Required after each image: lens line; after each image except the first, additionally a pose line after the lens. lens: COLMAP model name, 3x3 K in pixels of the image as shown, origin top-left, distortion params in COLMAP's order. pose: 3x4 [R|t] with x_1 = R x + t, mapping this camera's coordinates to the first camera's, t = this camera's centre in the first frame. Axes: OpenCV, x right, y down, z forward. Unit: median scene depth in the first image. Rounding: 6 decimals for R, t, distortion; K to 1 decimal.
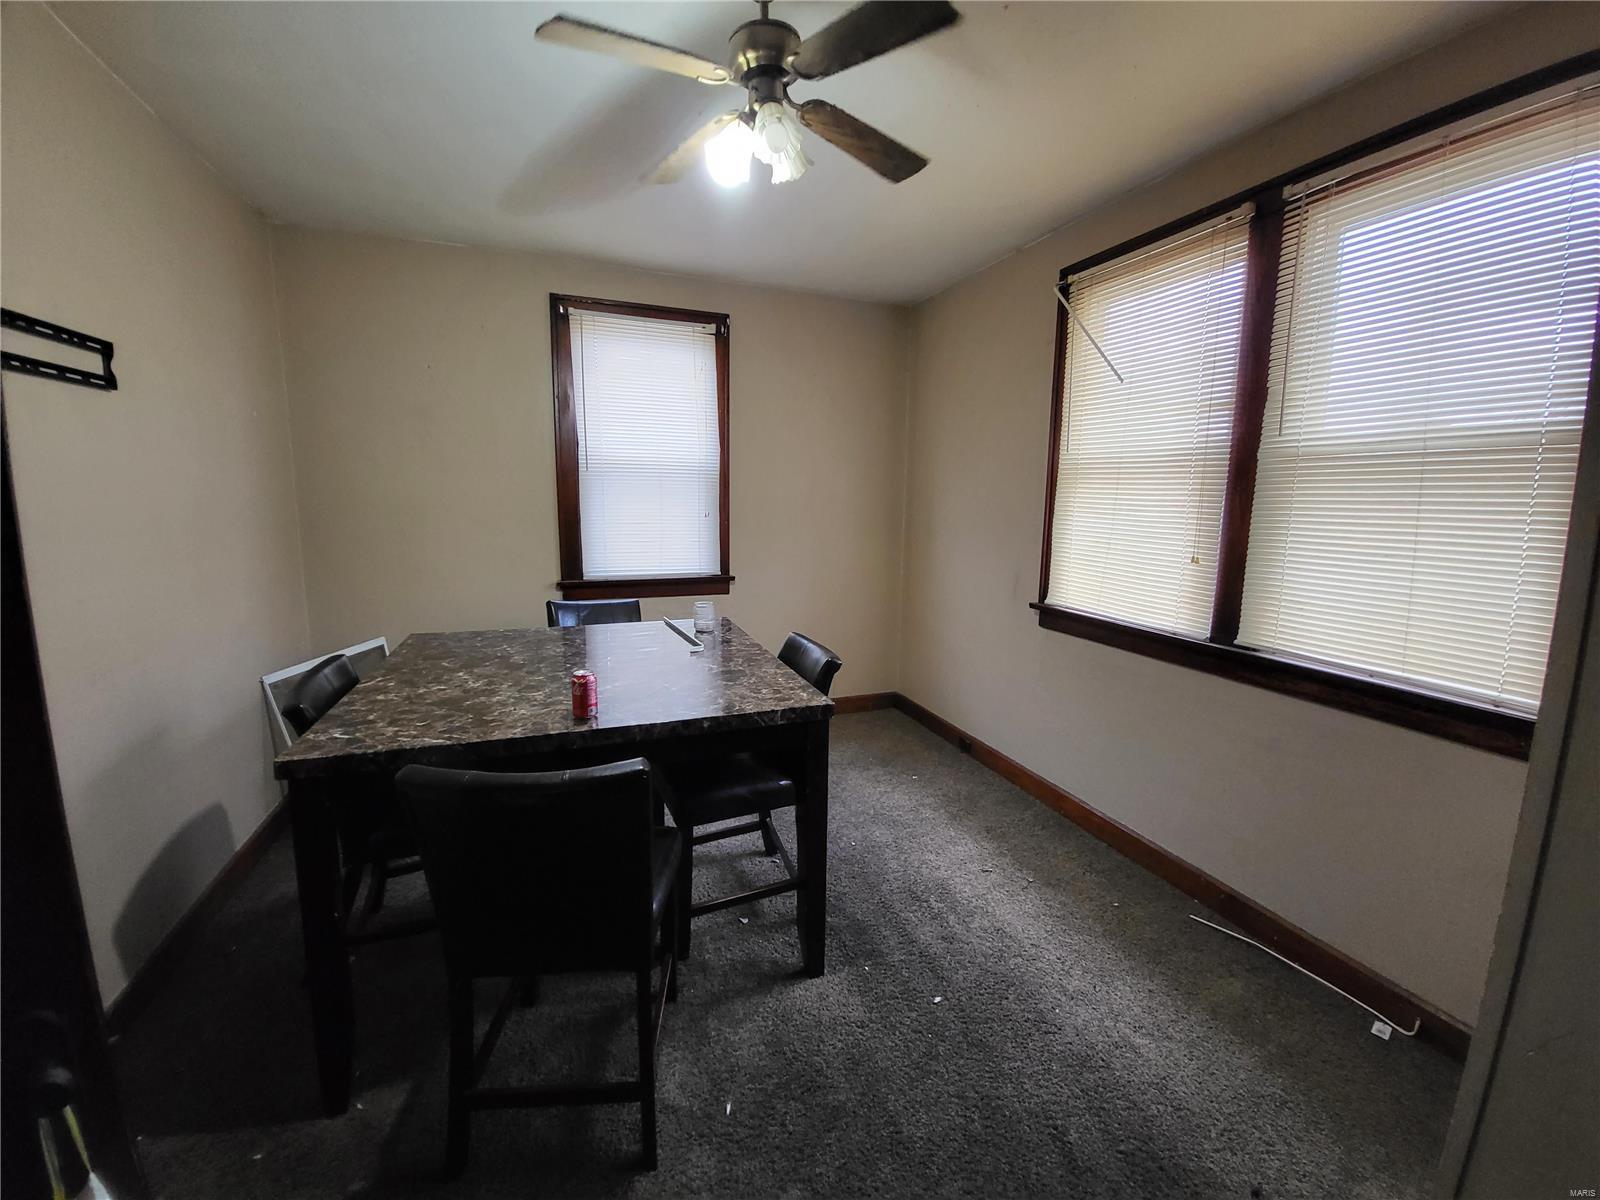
lens RADIAL K [[635.7, 0, 804.3], [0, 635.7, 602.7], [0, 0, 1]] dist [-0.005501, -0.007885]
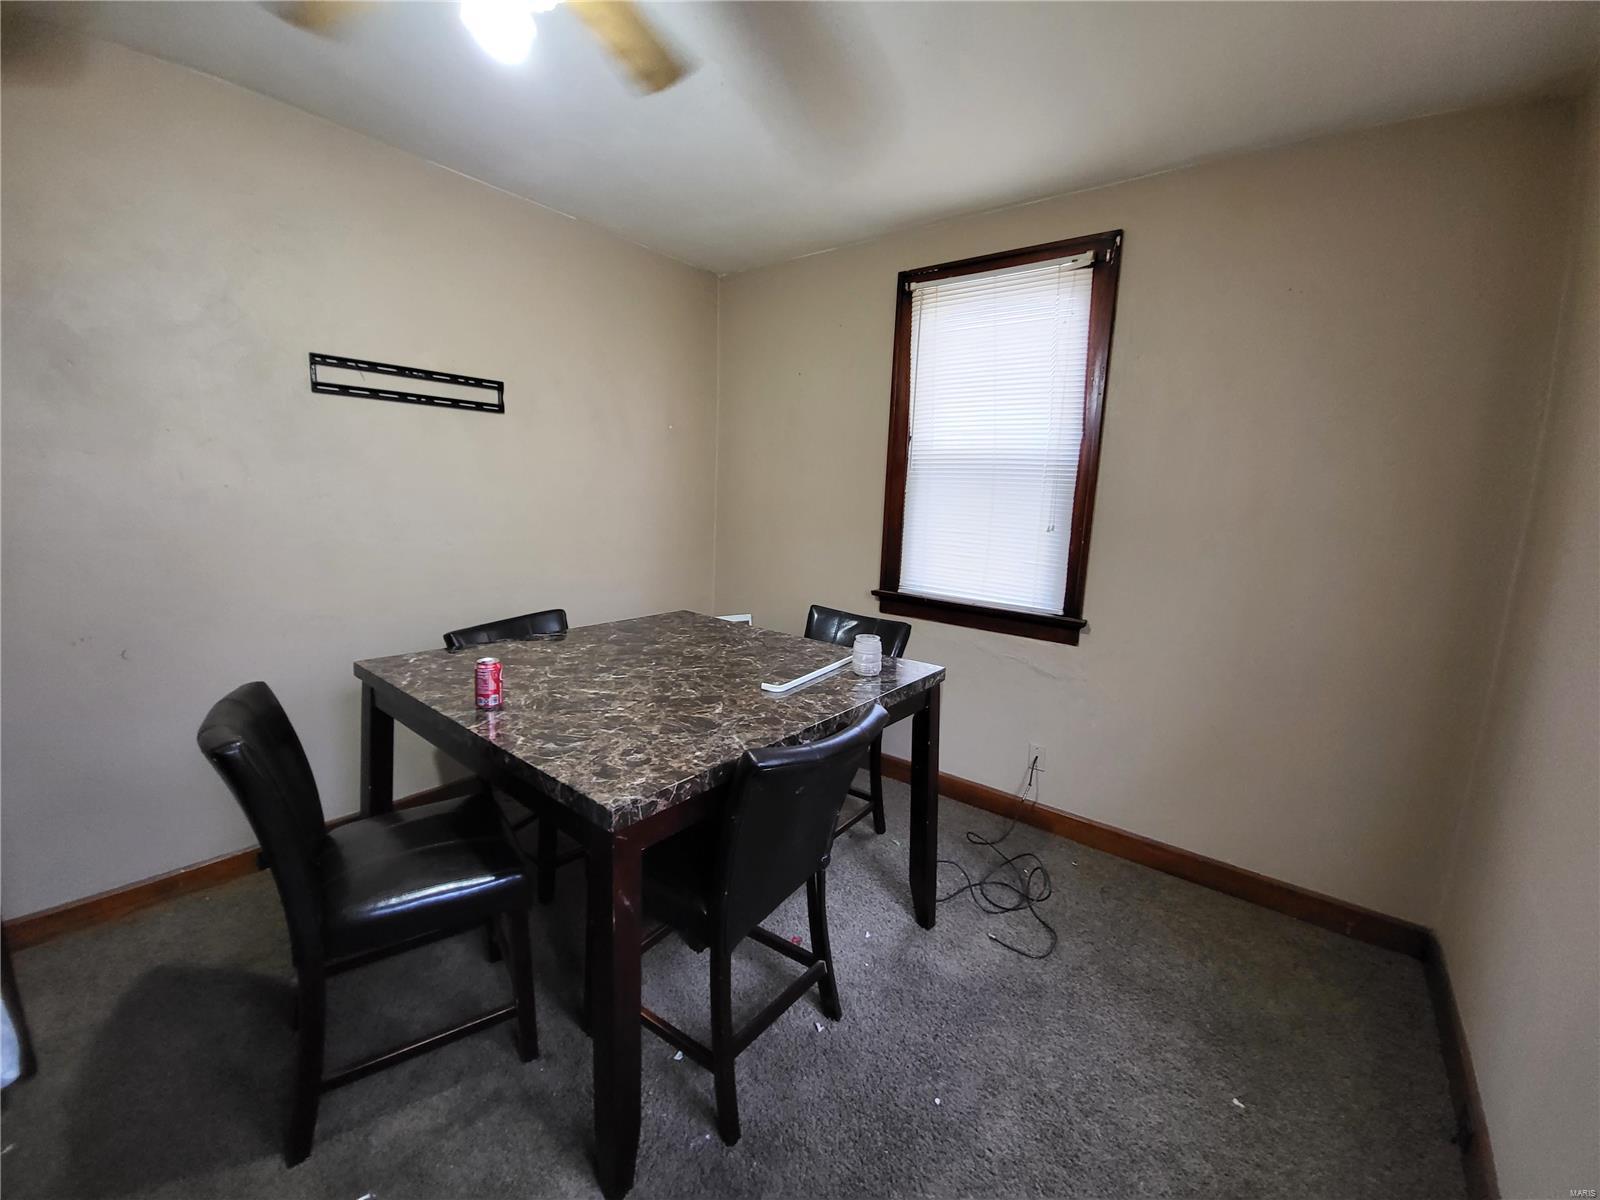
lens RADIAL K [[635.7, 0, 797.4], [0, 635.7, 597.6], [0, 0, 1]] dist [-0.005501, -0.007885]
pose [[0.506145, 0.146540, -0.849908, 0.578230], [-0.176011, 0.982270, 0.064542, -0.106452], [0.844297, 0.116926, 0.522964, 0.734853]]
